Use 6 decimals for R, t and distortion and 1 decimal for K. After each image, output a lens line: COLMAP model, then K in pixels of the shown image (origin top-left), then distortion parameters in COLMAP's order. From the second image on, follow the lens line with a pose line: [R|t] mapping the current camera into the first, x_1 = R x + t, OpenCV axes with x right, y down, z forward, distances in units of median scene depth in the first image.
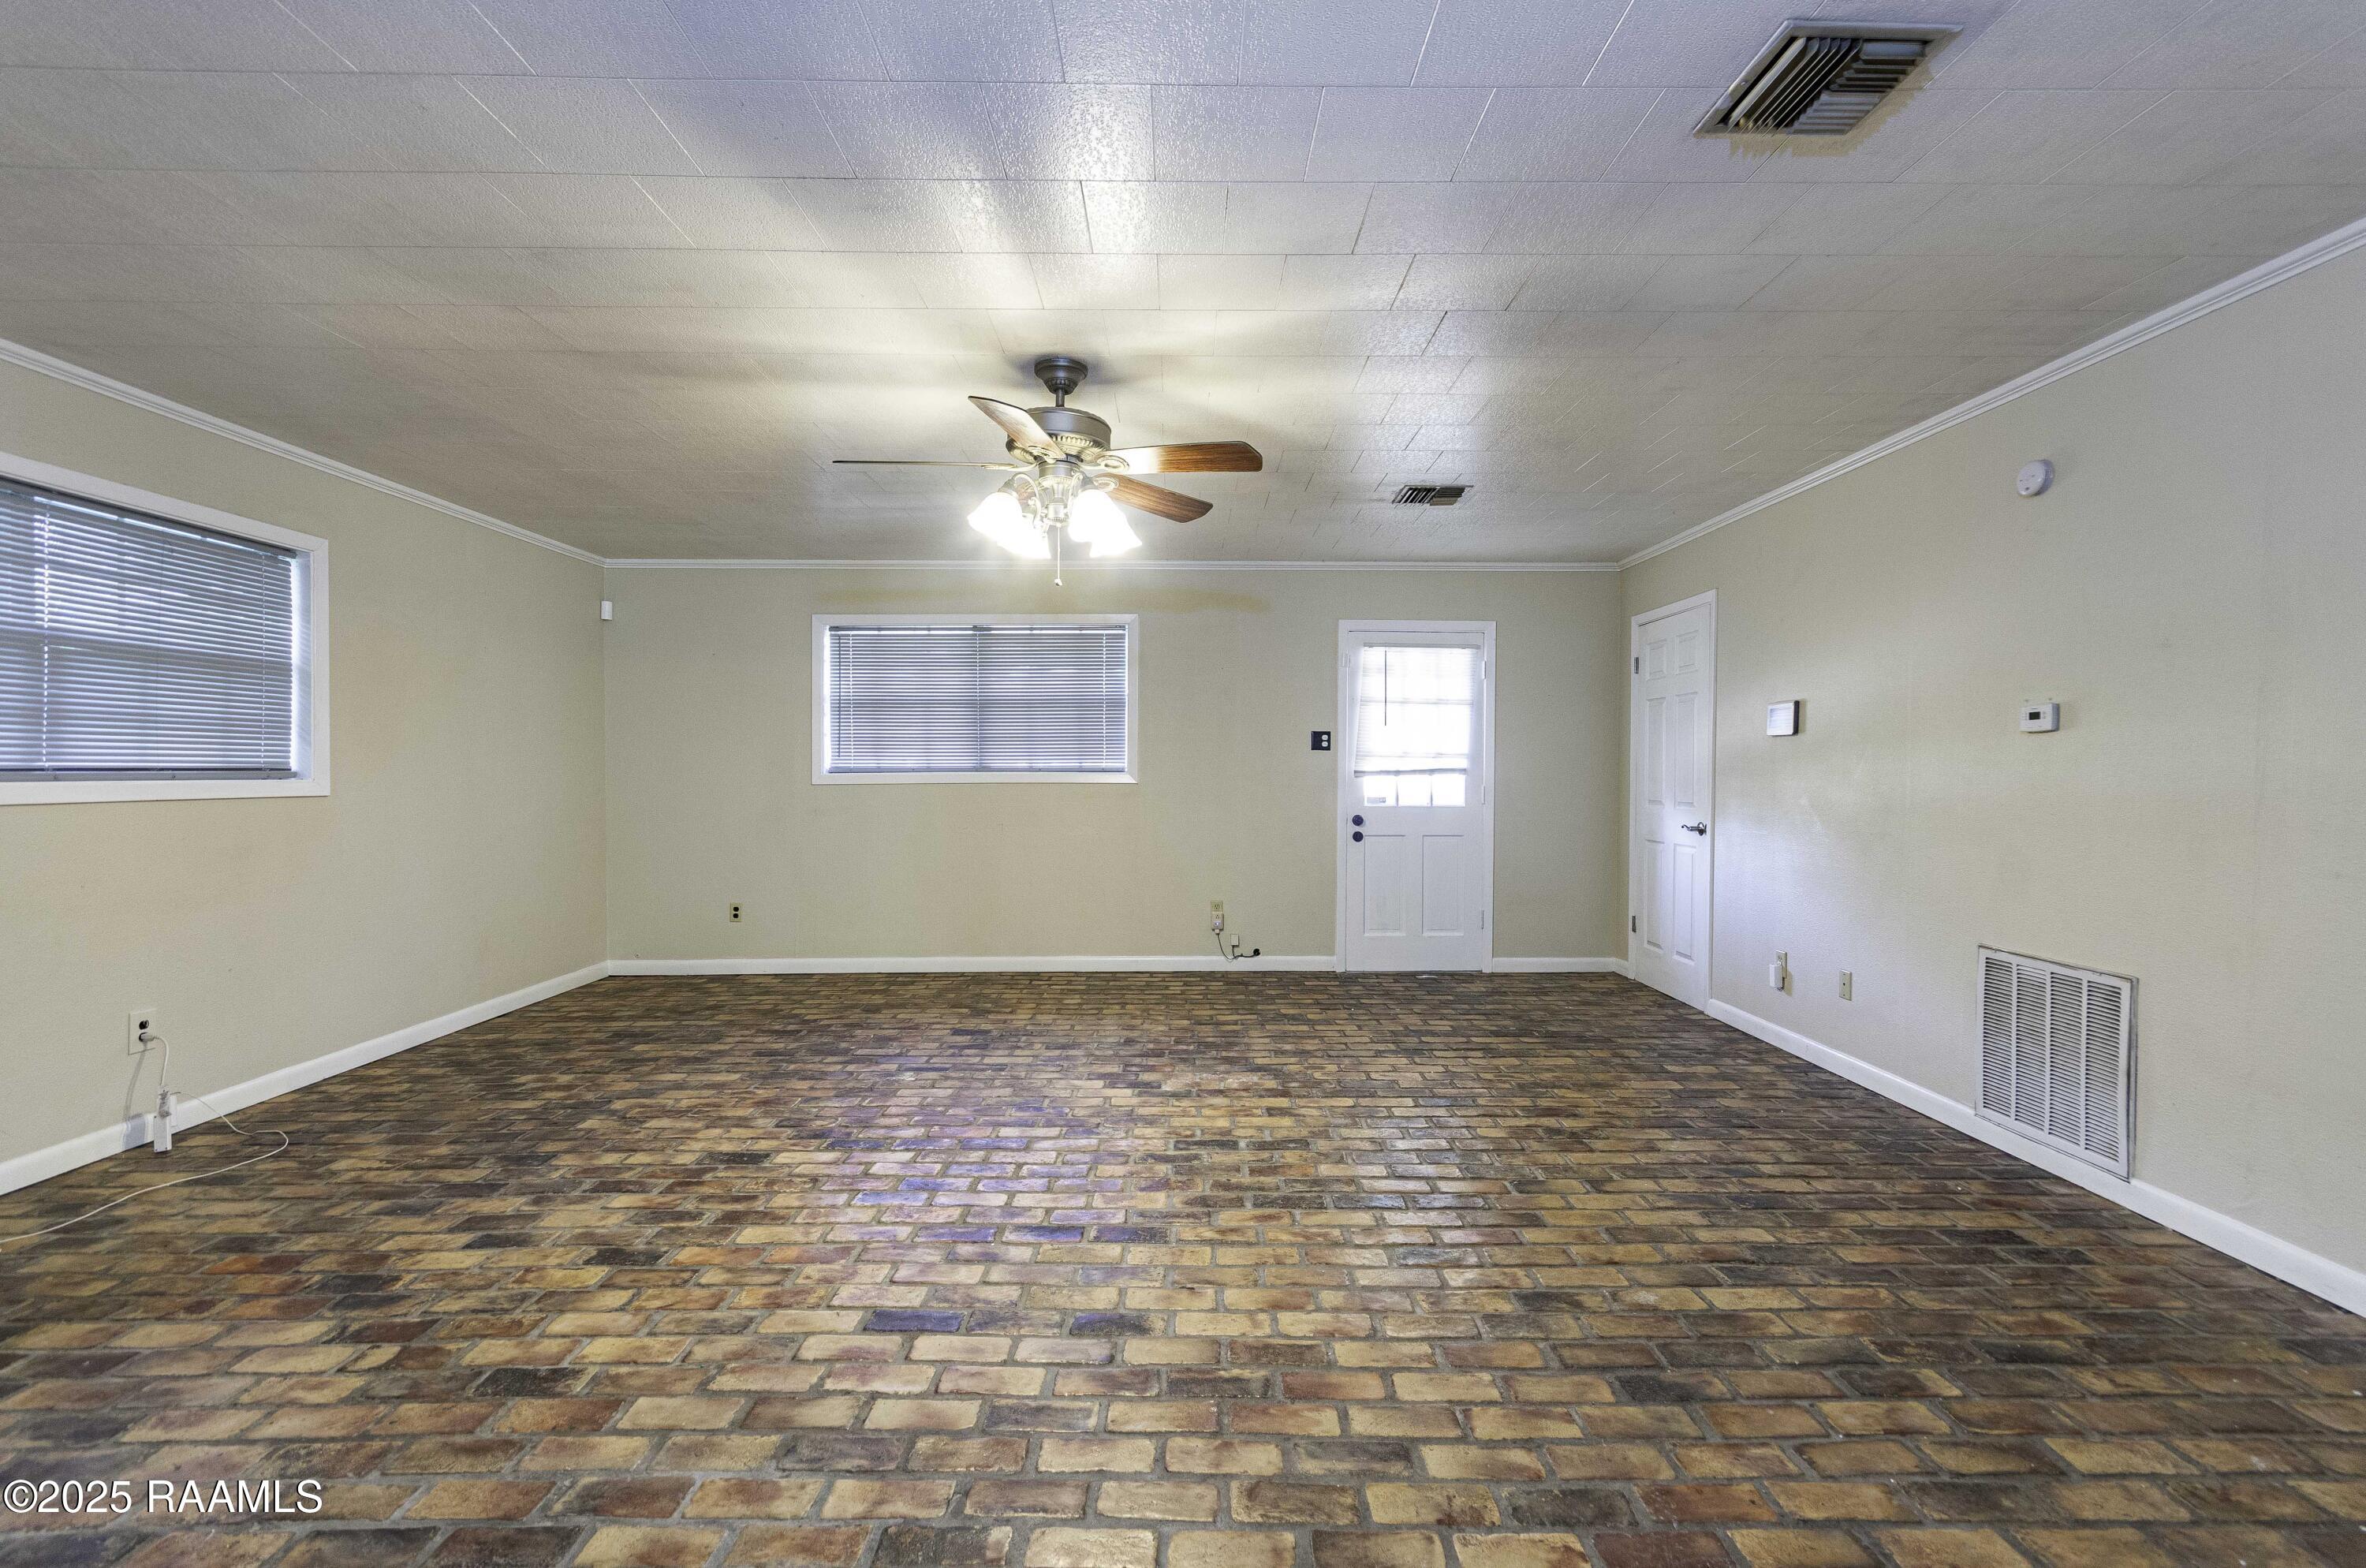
lens RADIAL K [[1054.9, 0, 1189.8], [0, 1054.9, 781.0], [0, 0, 1]] dist [0.011470, -0.003426]
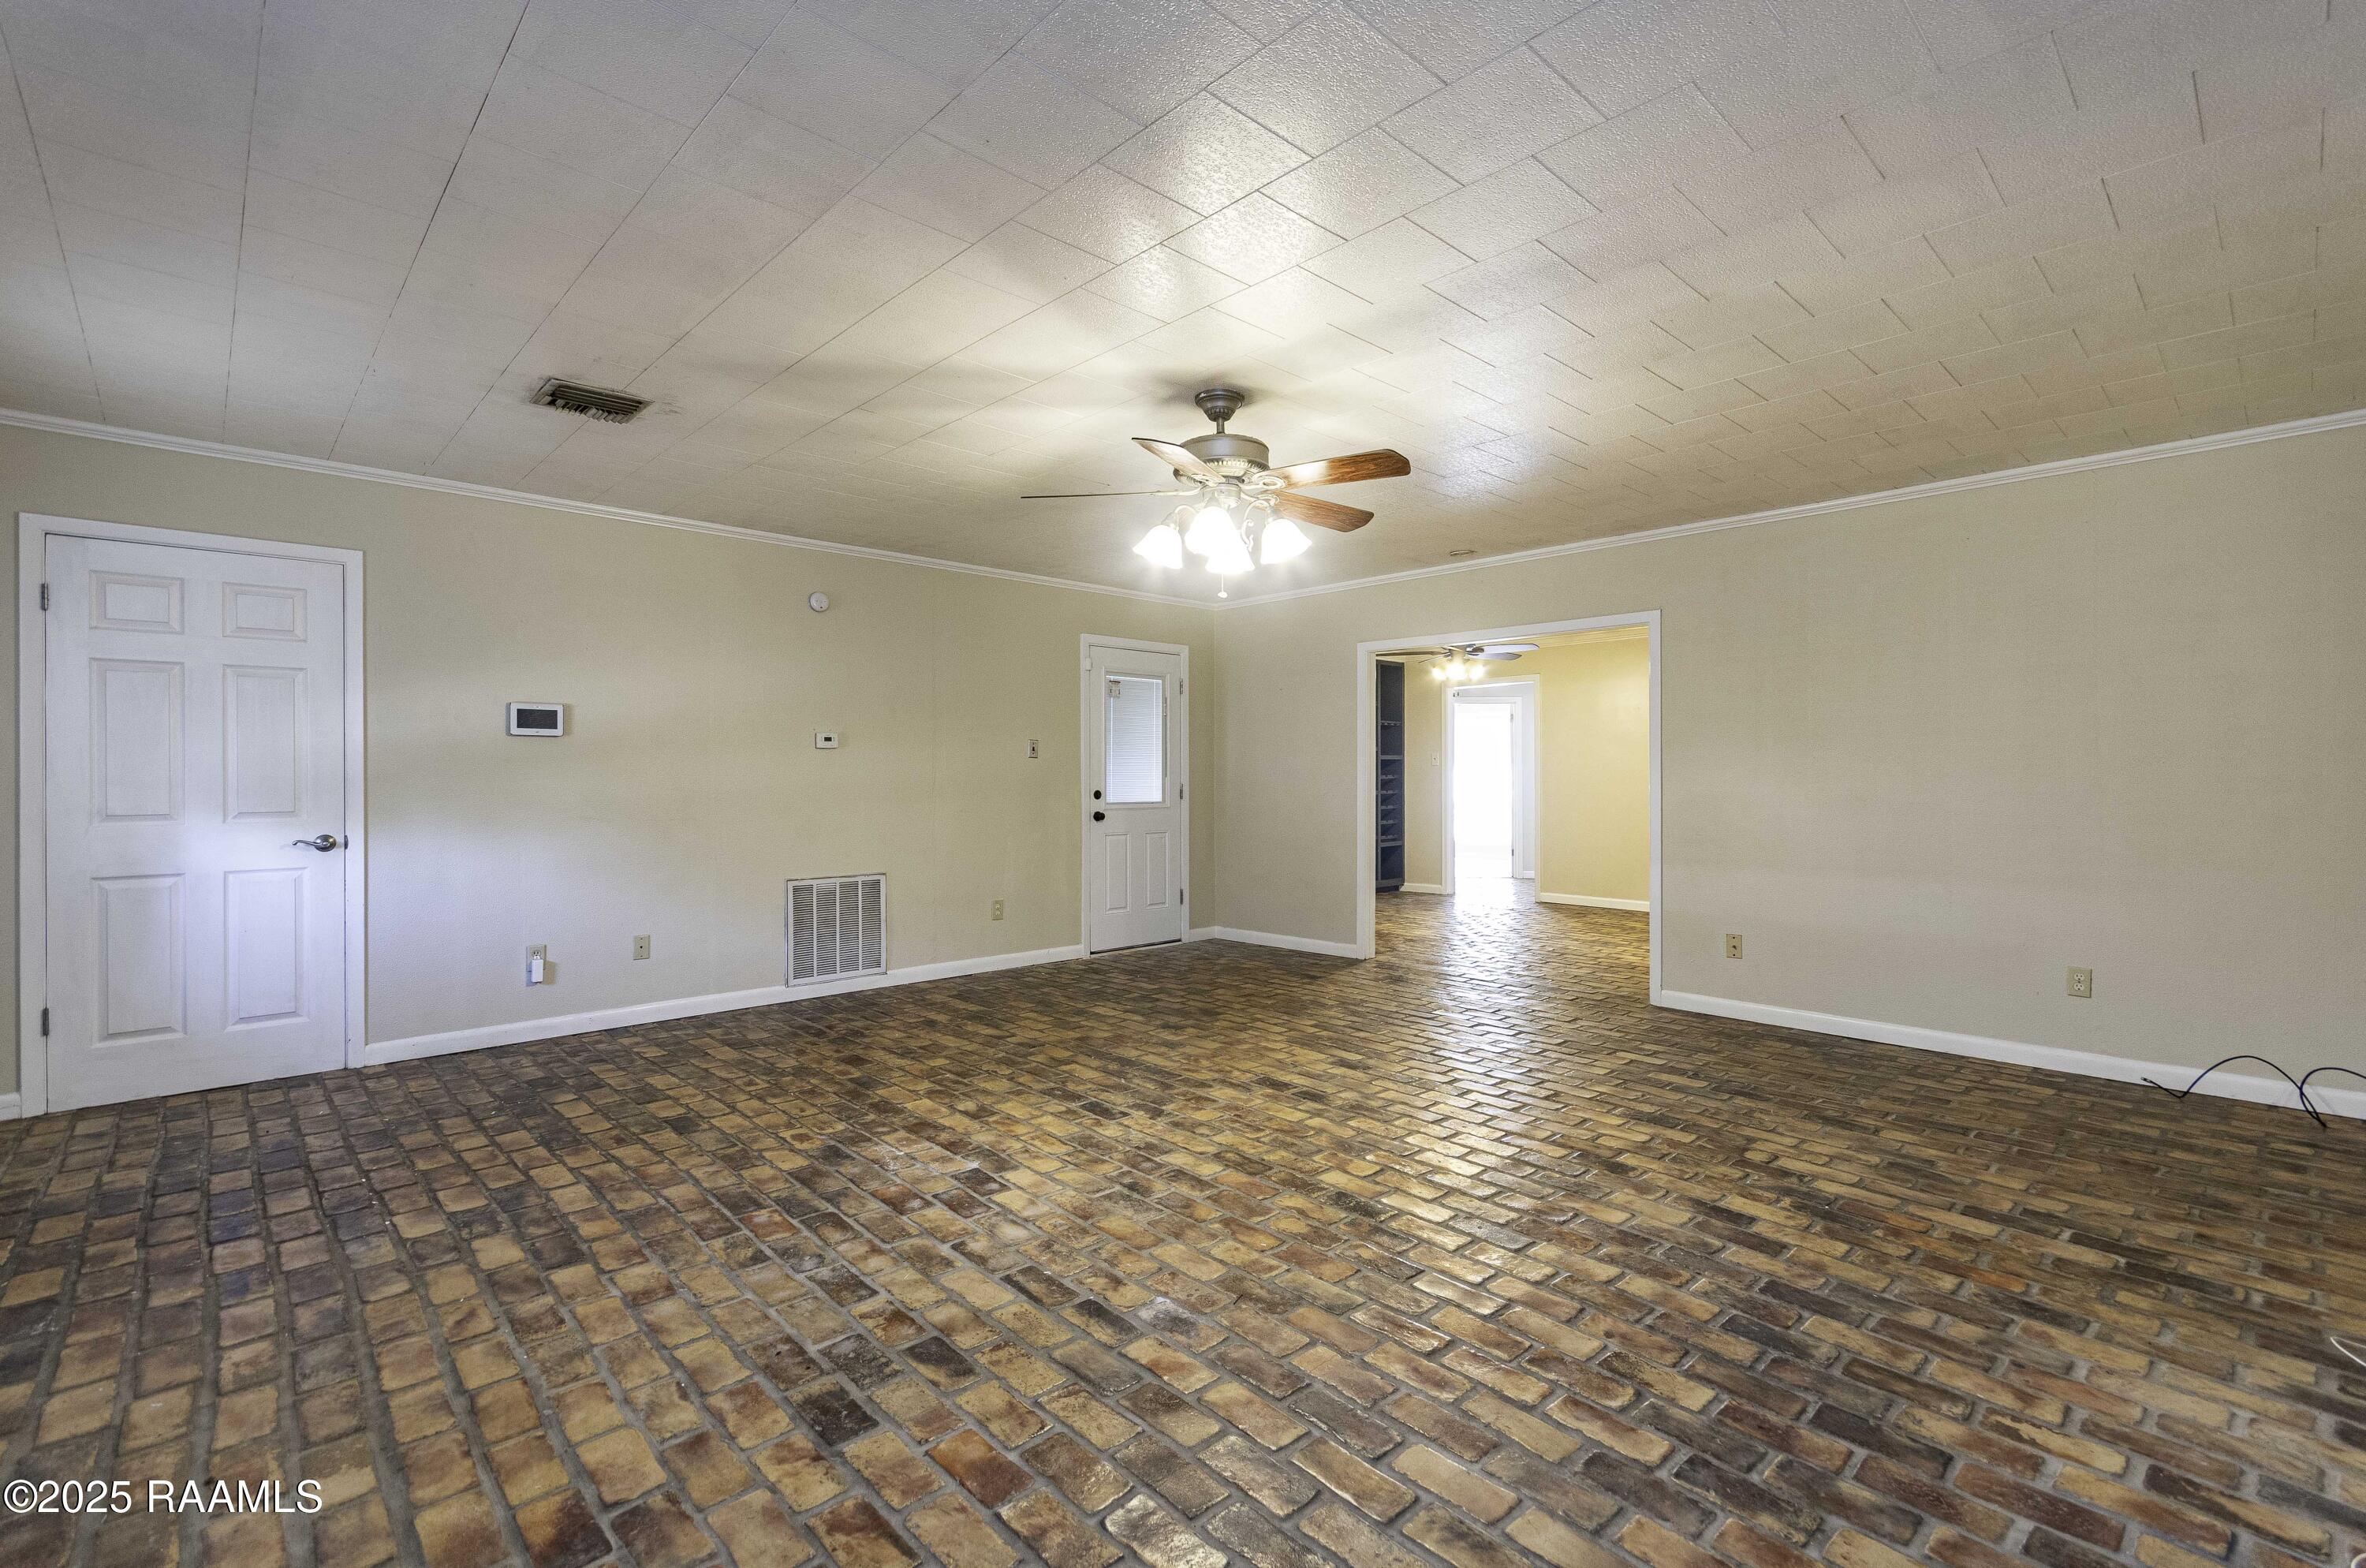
lens RADIAL K [[1054.9, 0, 1174.2], [0, 1054.9, 779.8], [0, 0, 1]] dist [0.011470, -0.003426]
pose [[-0.670936, -0.004591, 0.741501, -0.906752], [0.006277, 0.999910, 0.011870, -0.012752], [-0.741489, 0.012619, -0.670846, 1.795952]]
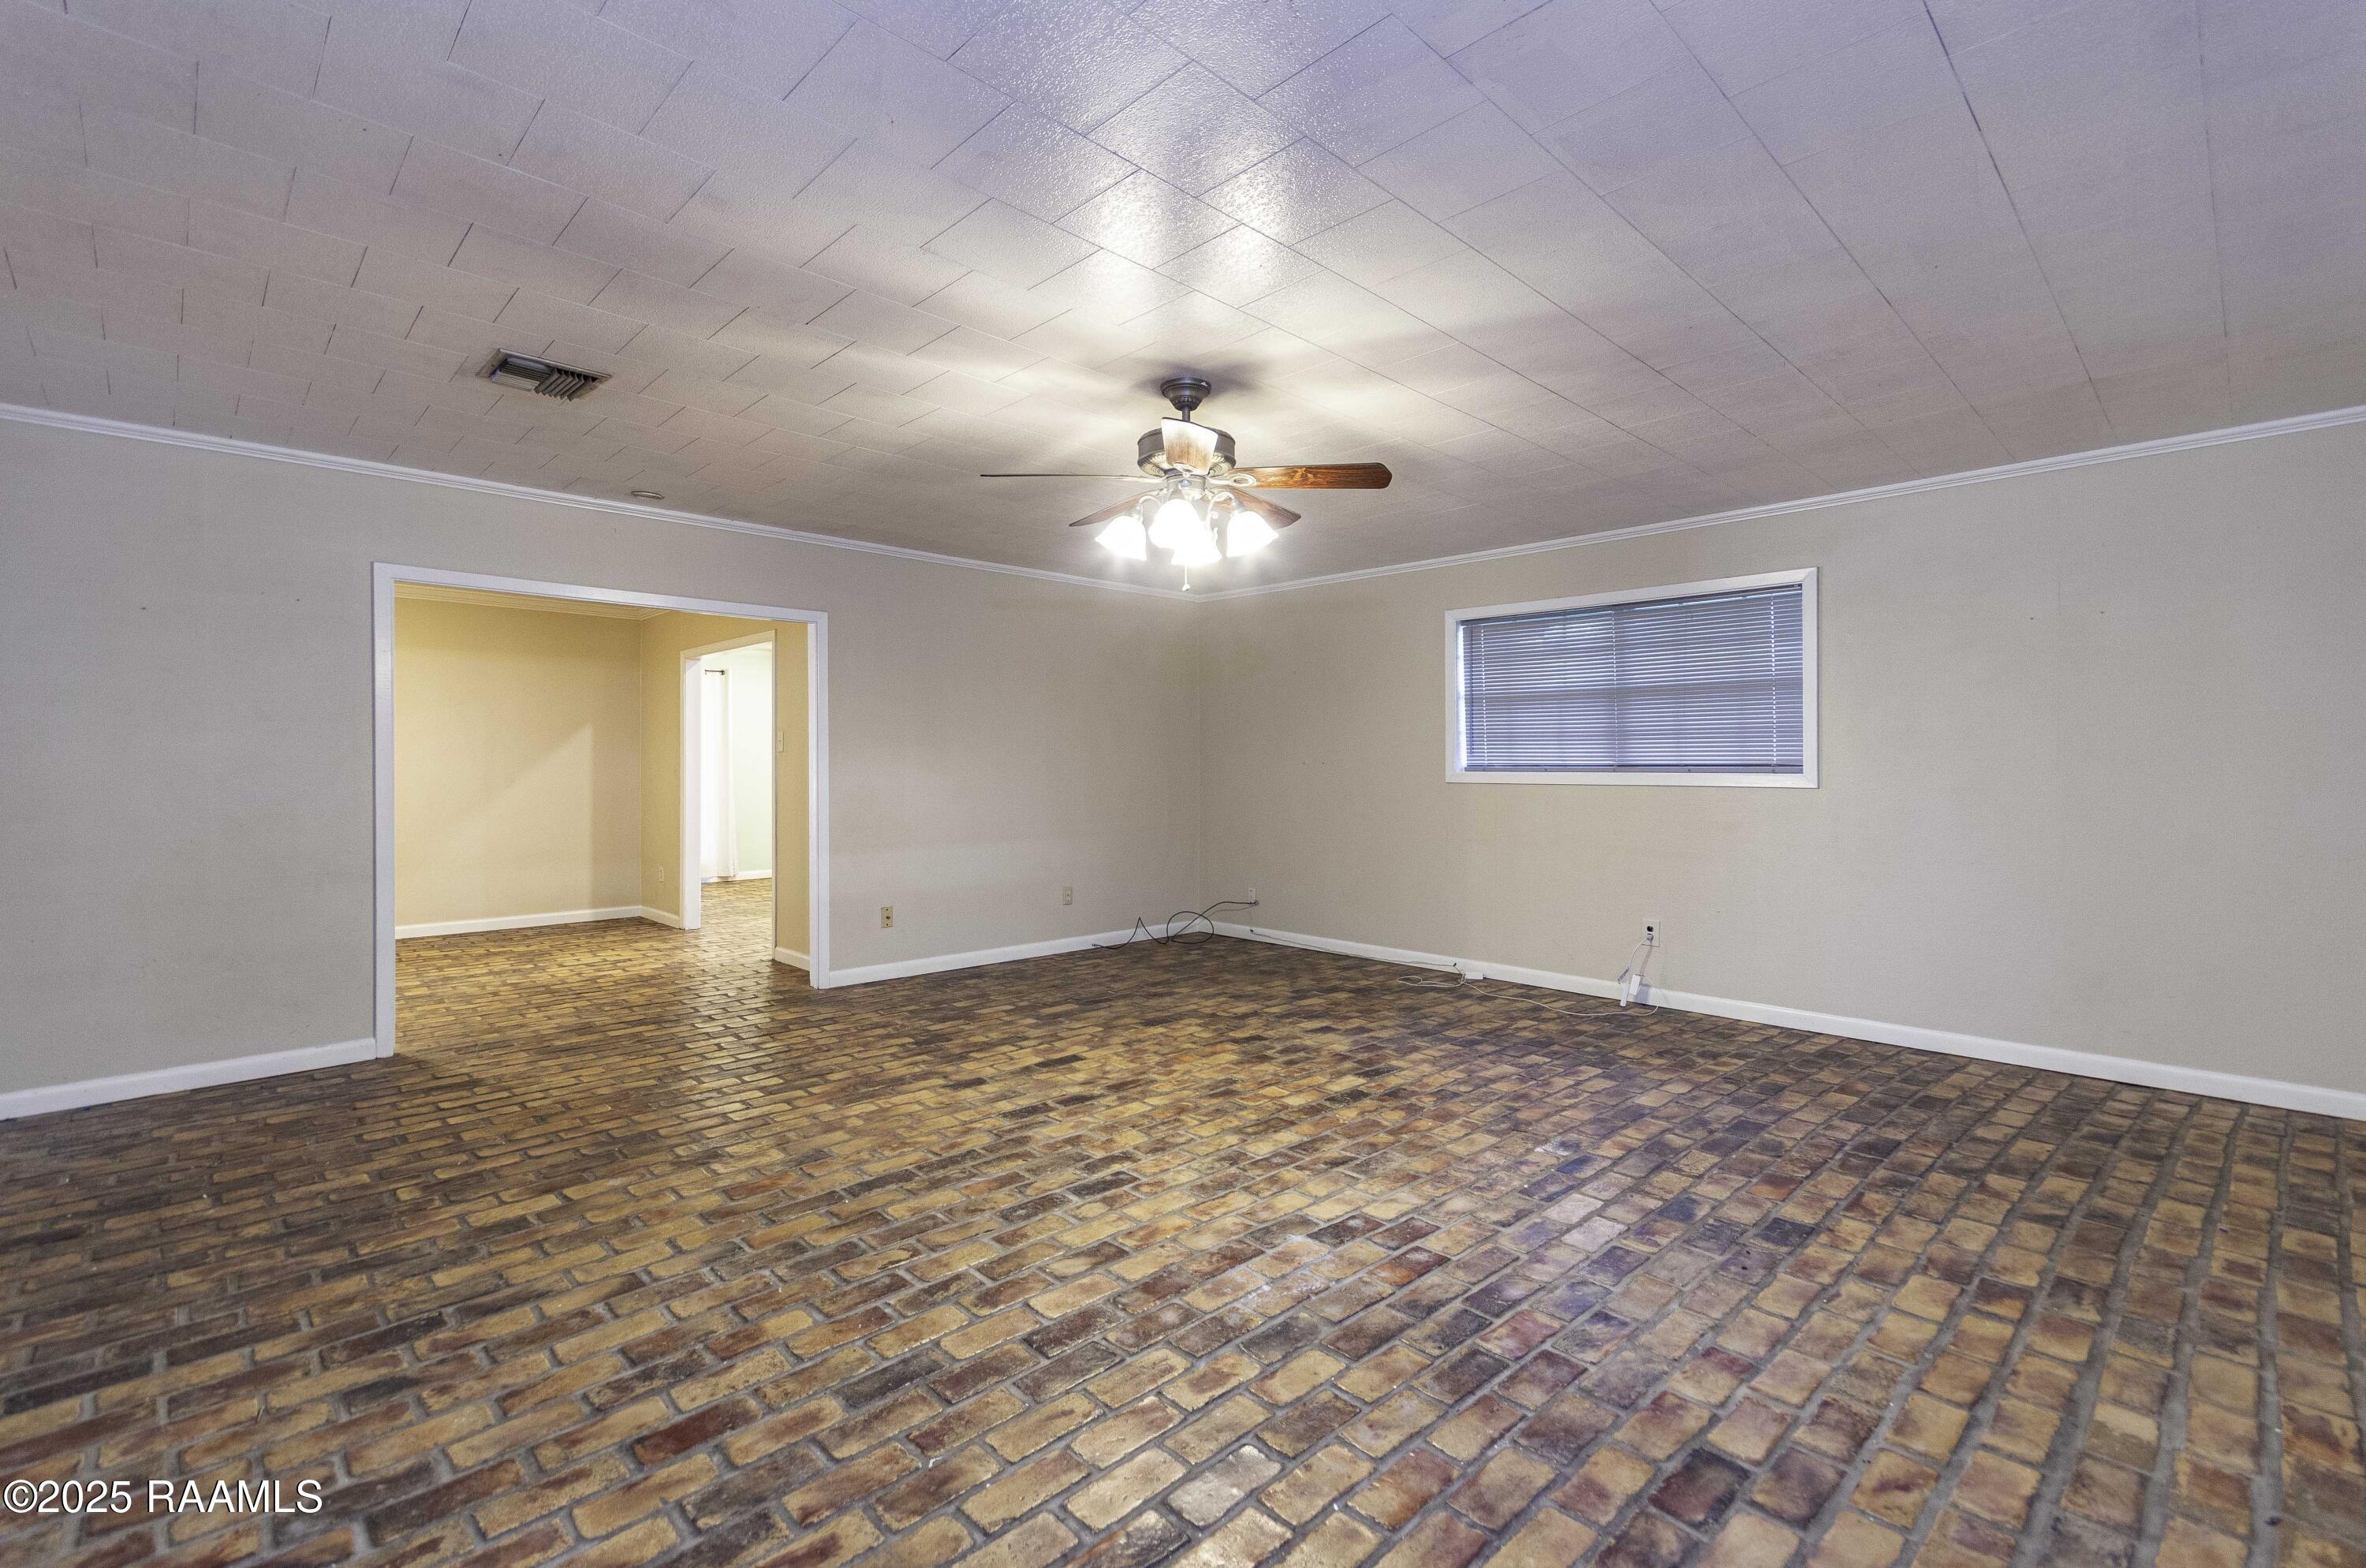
lens RADIAL K [[1054.9, 0, 1217.0], [0, 1054.9, 764.2], [0, 0, 1]] dist [0.011470, -0.003426]
pose [[-0.710837, -0.004435, -0.703343, 0.614606], [-0.008325, 0.999963, 0.002108, -0.011985], [0.703308, 0.007354, -0.710847, 1.814950]]
